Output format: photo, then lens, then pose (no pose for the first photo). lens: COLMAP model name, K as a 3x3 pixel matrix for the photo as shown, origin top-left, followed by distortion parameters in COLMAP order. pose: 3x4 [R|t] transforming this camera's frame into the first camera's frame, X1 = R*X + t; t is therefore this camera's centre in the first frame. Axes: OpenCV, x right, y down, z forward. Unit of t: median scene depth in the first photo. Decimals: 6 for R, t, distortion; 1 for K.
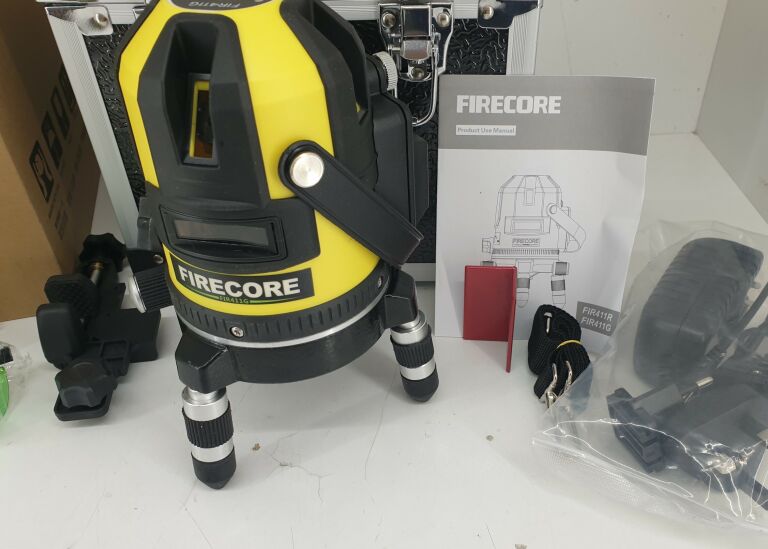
lens RADIAL K [[633.5, 0, 384.0], [0, 633.5, 274.5], [0, 0, 1]] dist [0.039108, -0.004995]
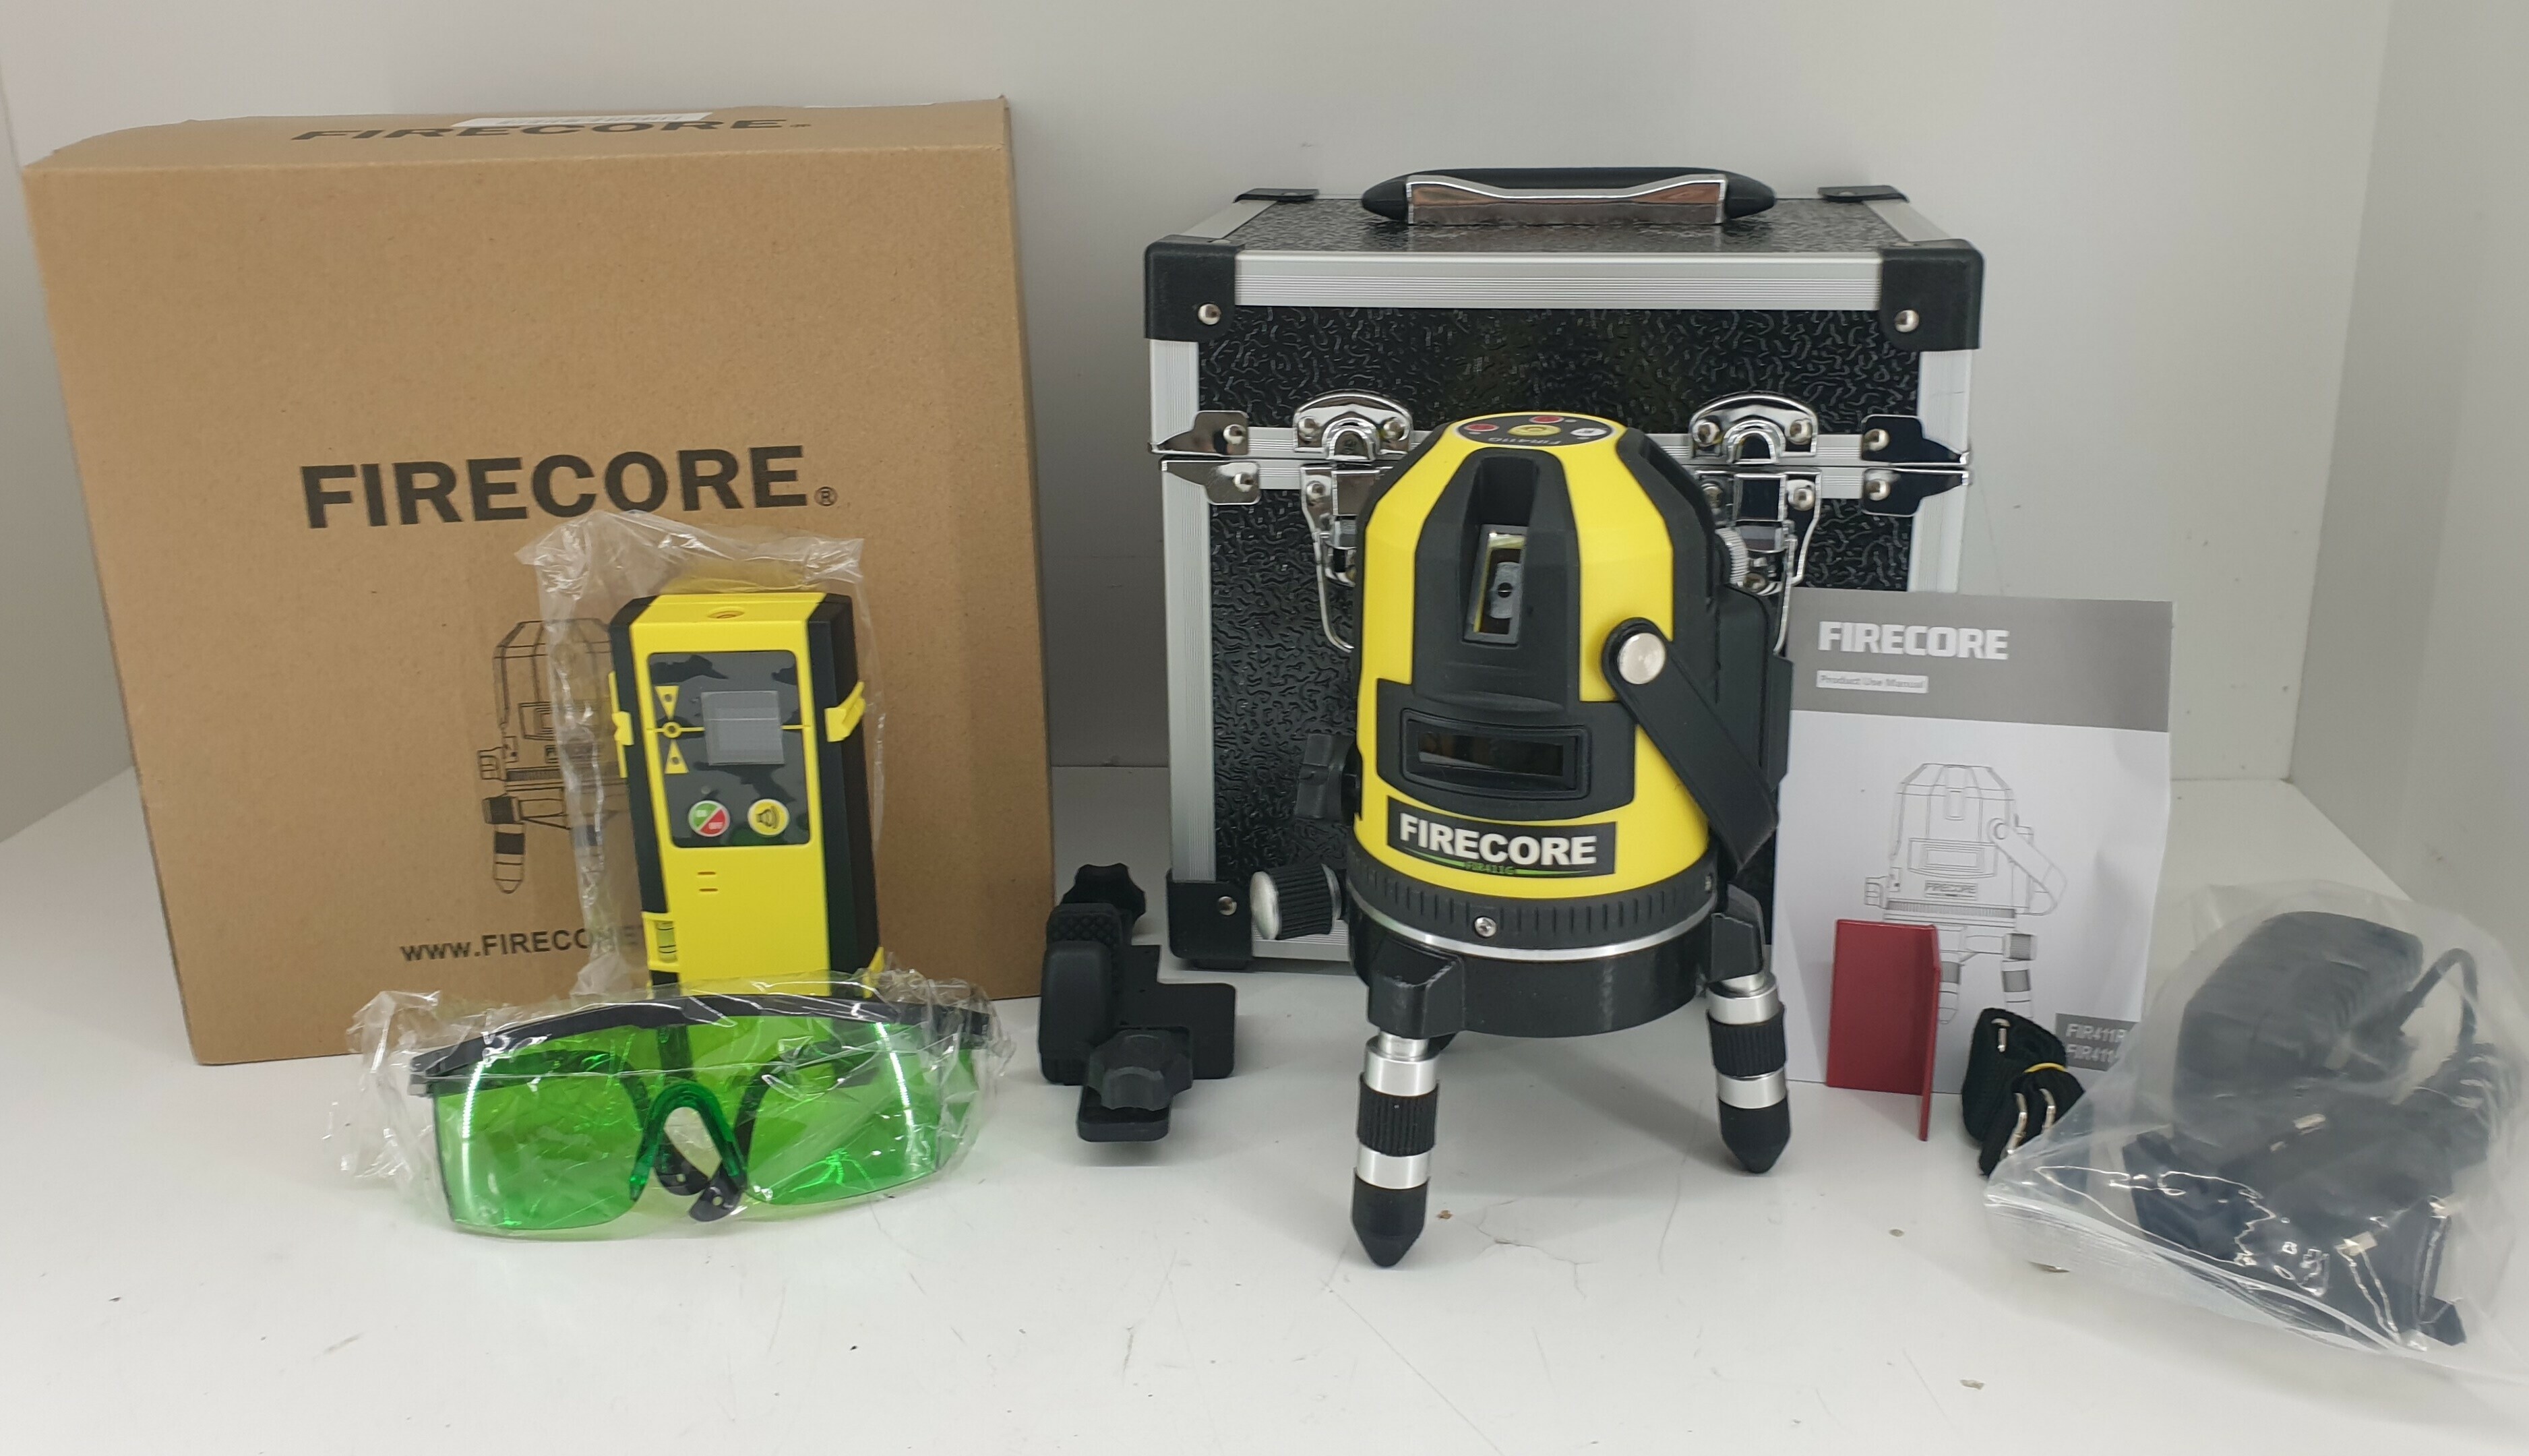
lens RADIAL K [[1921.1, 0, 1264.5], [0, 1921.1, 728.0], [0, 0, 1]] dist [0.110392, -0.134232]
pose [[0.994645, 0.052581, -0.088981, -0.236457], [-0.078442, 0.944624, -0.318641, 0.429800], [0.067299, 0.323915, 0.943690, -0.701350]]
